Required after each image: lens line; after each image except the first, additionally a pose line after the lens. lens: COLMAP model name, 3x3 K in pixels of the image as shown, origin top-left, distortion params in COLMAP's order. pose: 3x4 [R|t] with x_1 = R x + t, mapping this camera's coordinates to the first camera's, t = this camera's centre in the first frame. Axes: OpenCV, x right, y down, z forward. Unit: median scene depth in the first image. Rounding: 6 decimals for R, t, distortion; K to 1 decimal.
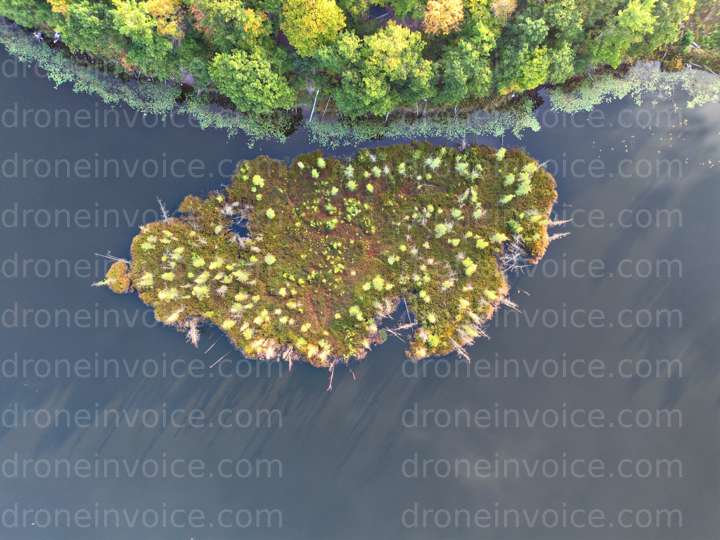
lens RADIAL K [[507.4, 0, 360.0], [0, 507.4, 270.0], [0, 0, 1]] dist [0.060748, -0.064634]
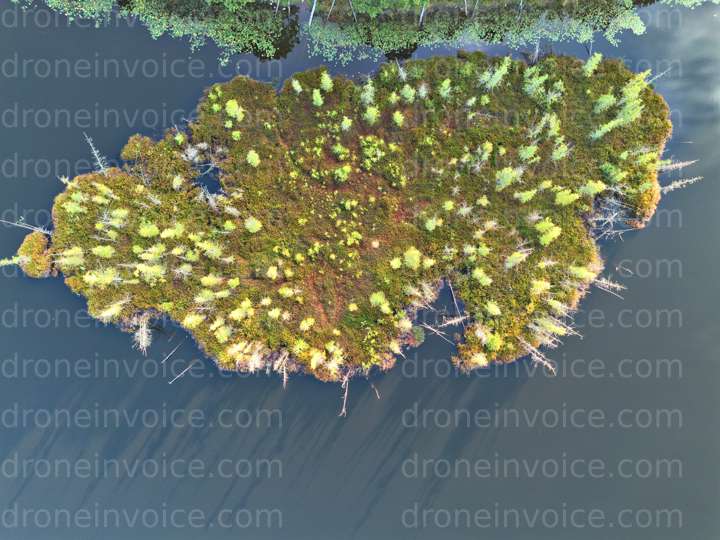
lens RADIAL K [[529.9, 0, 360.0], [0, 529.9, 270.0], [0, 0, 1]] dist [0.005073, -0.000952]
pose [[0.999924, -0.011960, -0.003084, -0.032160], [0.012002, 0.999828, 0.014157, 0.030584], [0.002914, -0.014193, 0.999895, 0.286865]]
